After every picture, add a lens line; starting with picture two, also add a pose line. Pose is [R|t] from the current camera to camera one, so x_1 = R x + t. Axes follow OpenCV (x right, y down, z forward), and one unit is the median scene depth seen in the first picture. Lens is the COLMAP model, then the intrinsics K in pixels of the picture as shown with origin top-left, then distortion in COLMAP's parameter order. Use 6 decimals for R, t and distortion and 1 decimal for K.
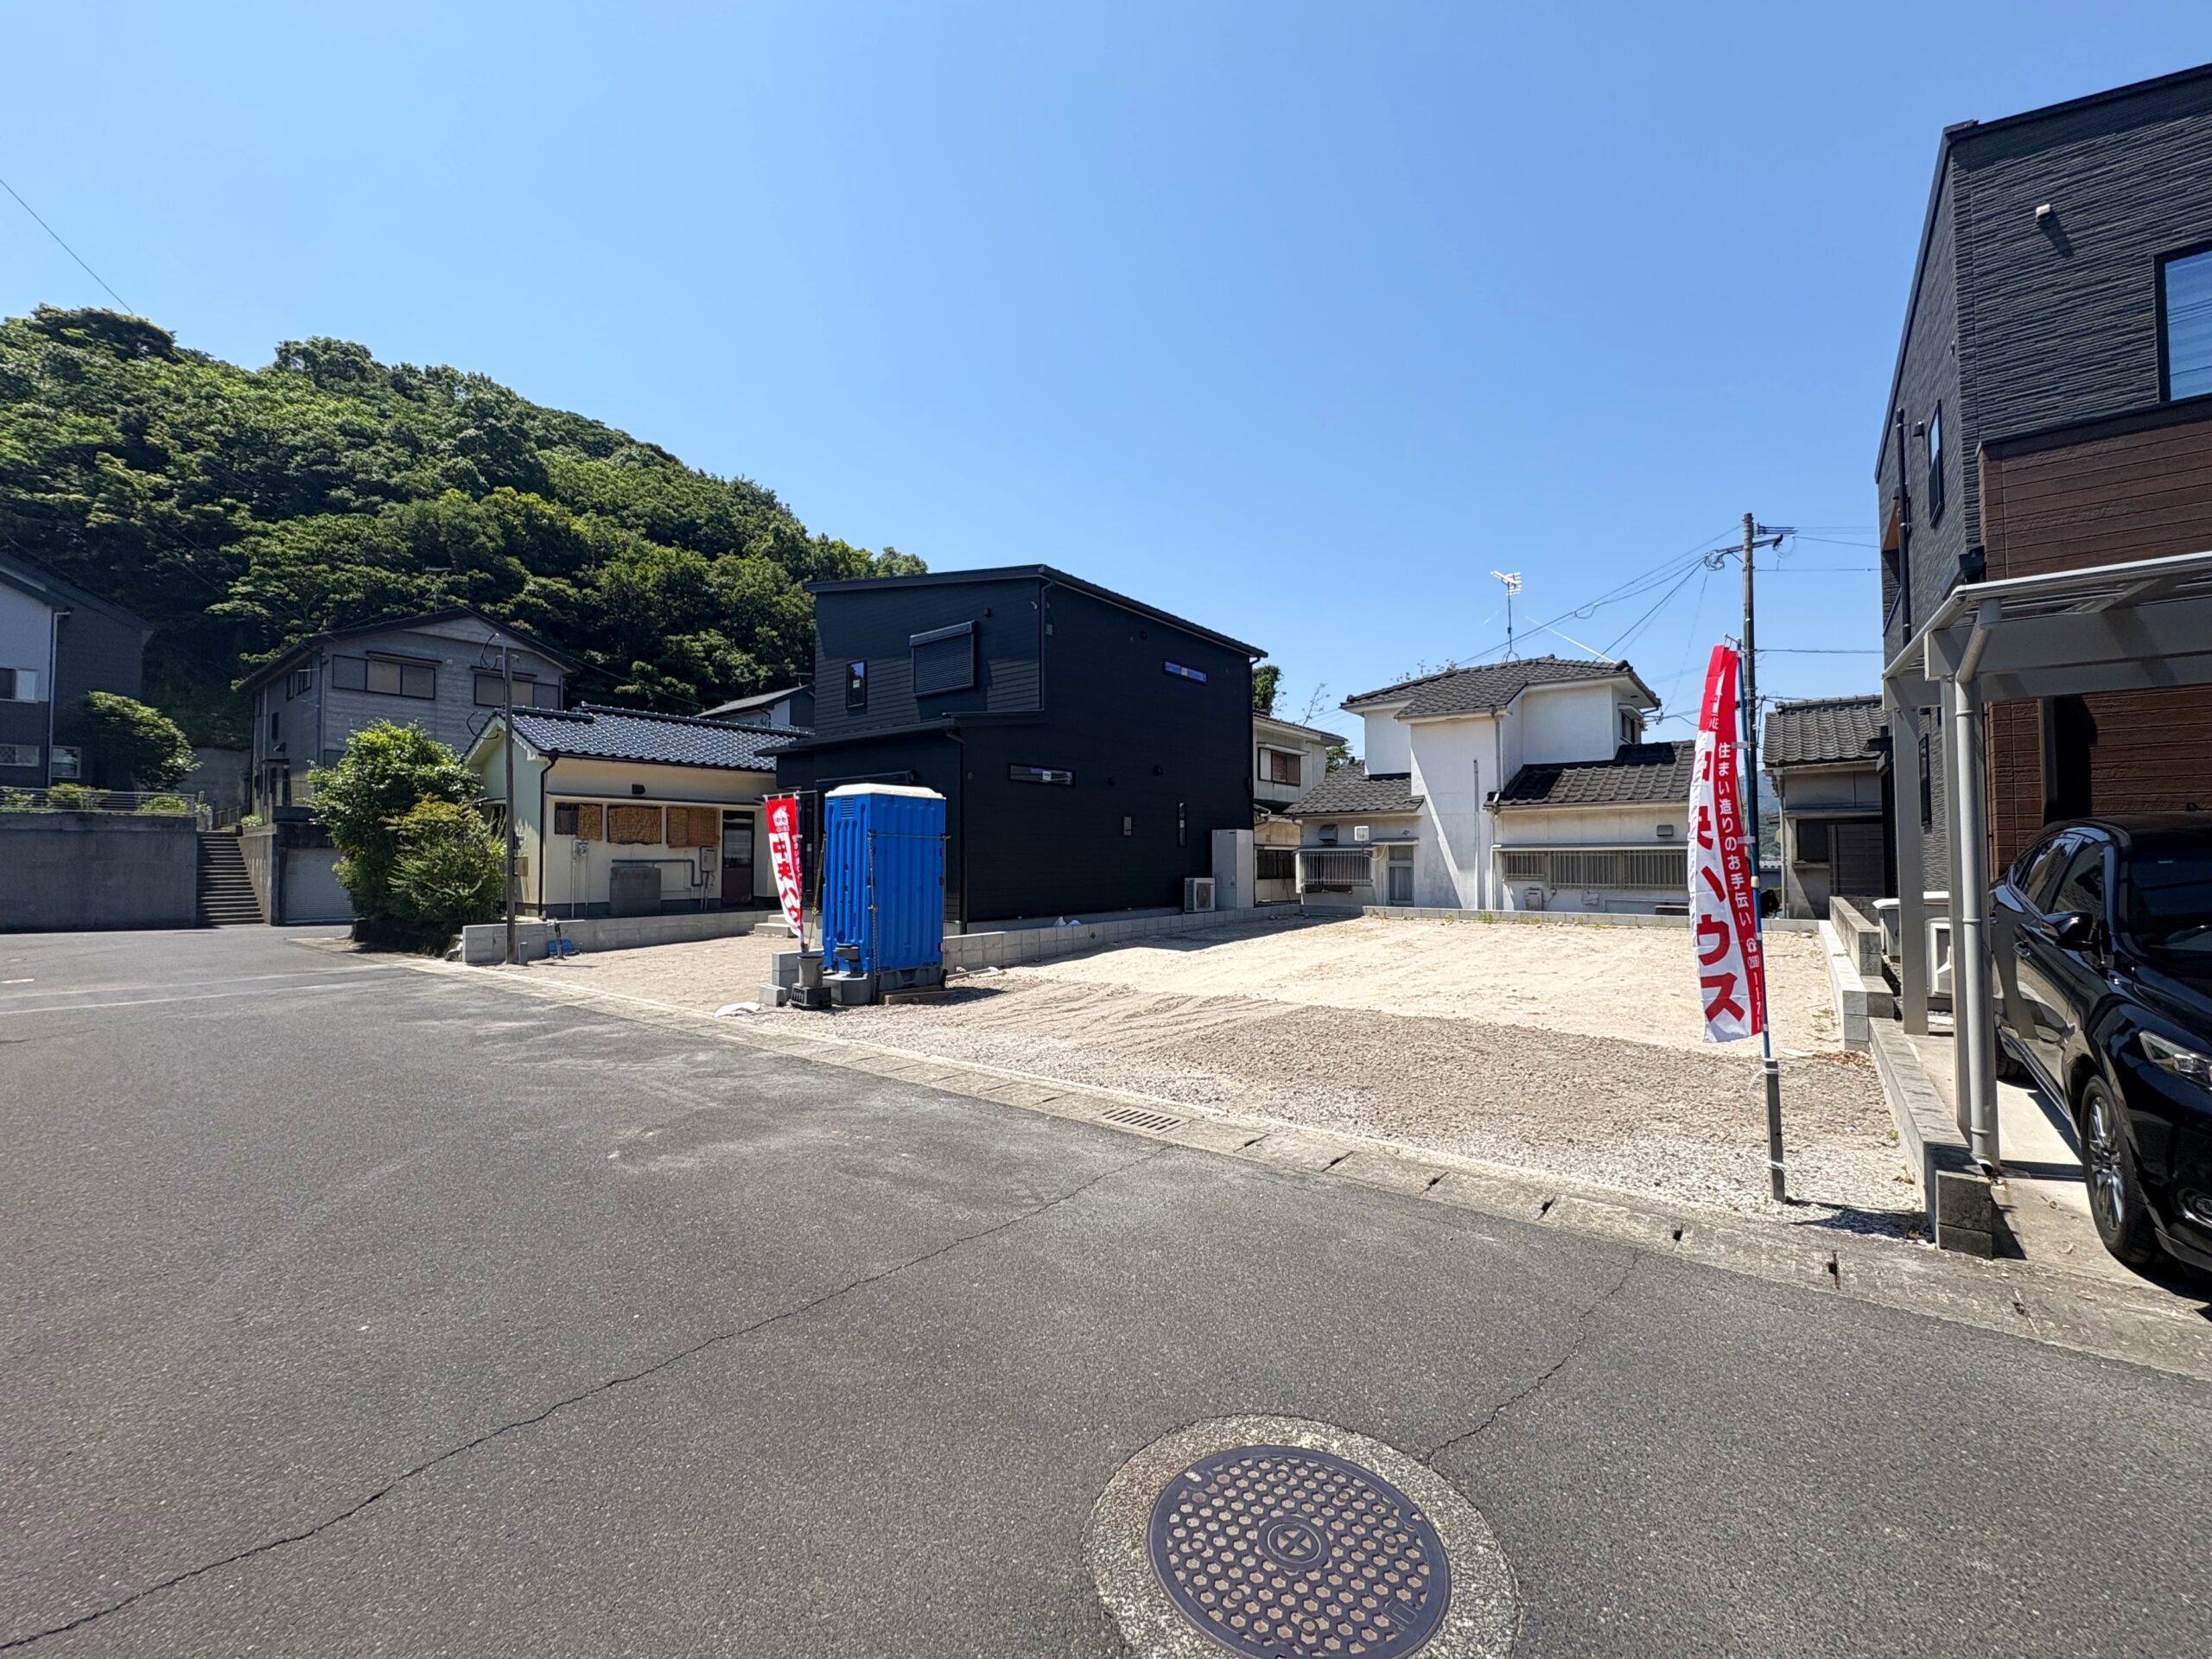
lens RADIAL K [[884.1, 0, 1106.0], [0, 884.1, 829.5], [0, 0, 1]] dist [-0.000620, -0.000210]
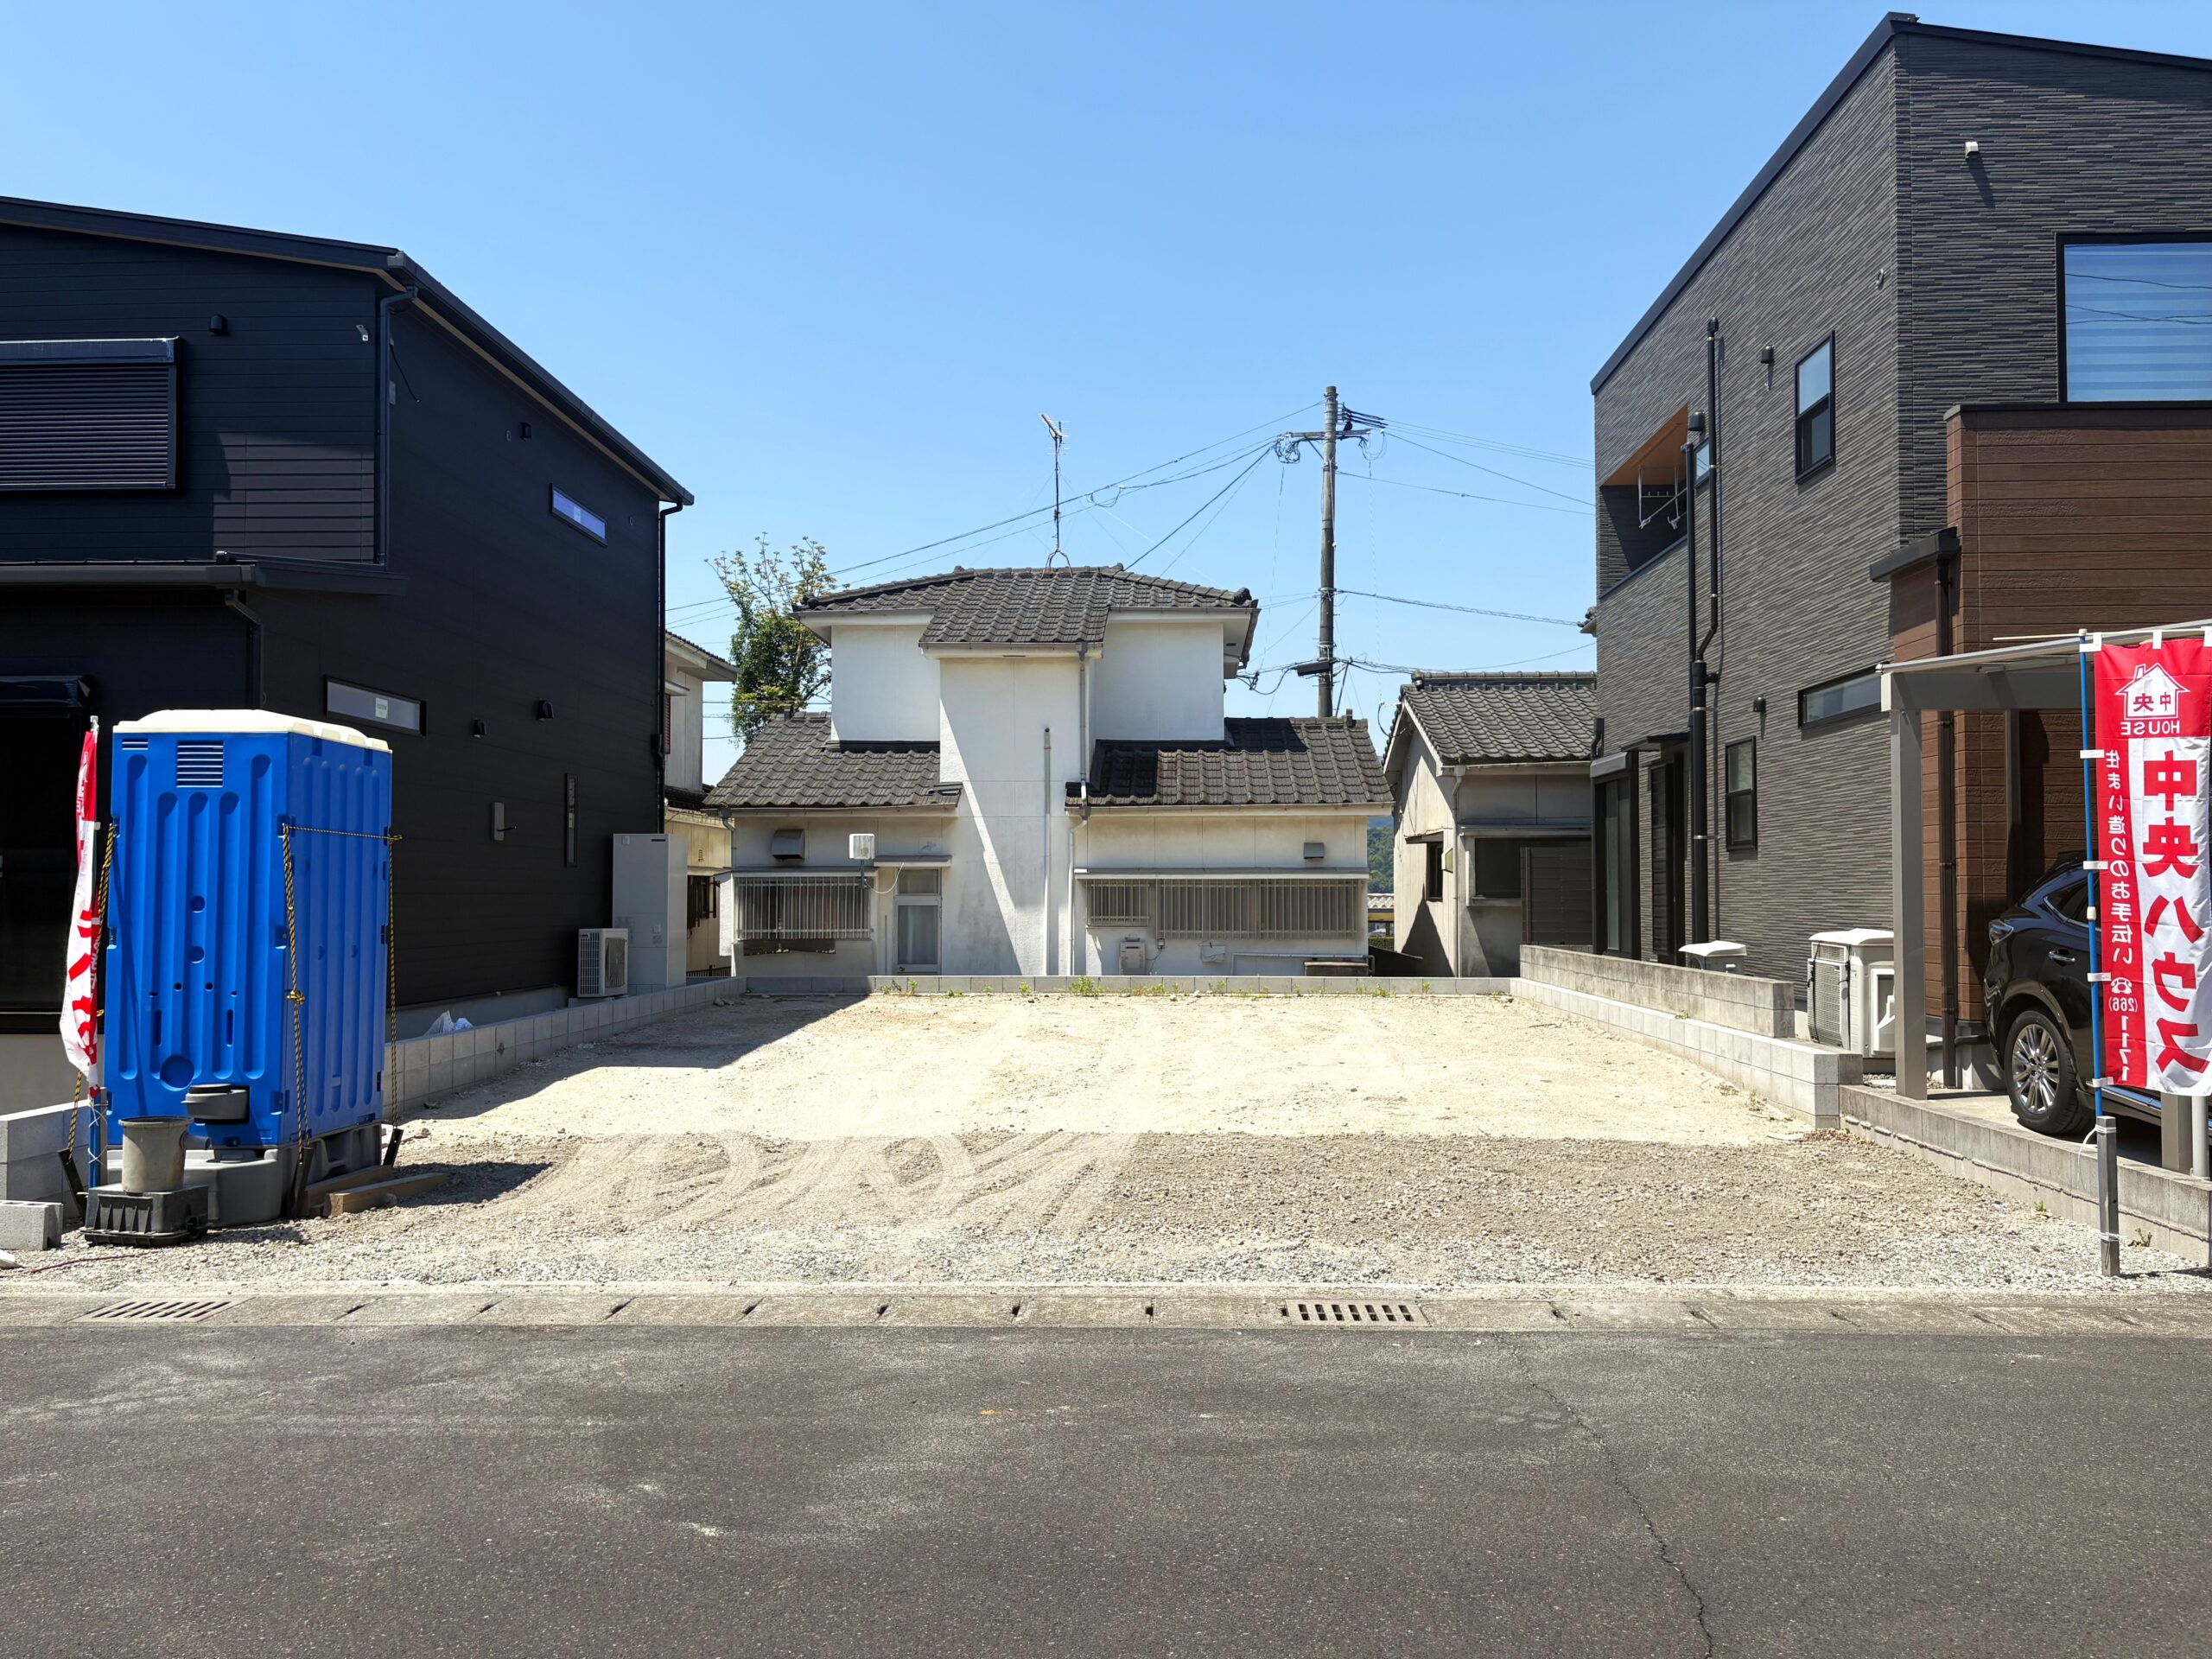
lens RADIAL K [[1692.6, 0, 1105.8], [0, 1692.6, 849.9], [0, 0, 1]] dist [0.039891, -0.043083]
pose [[0.812688, 0.018176, 0.582415, -0.262857], [-0.021967, 0.999759, -0.000549, 0.005119], [-0.582285, -0.012348, 0.812891, 0.052282]]
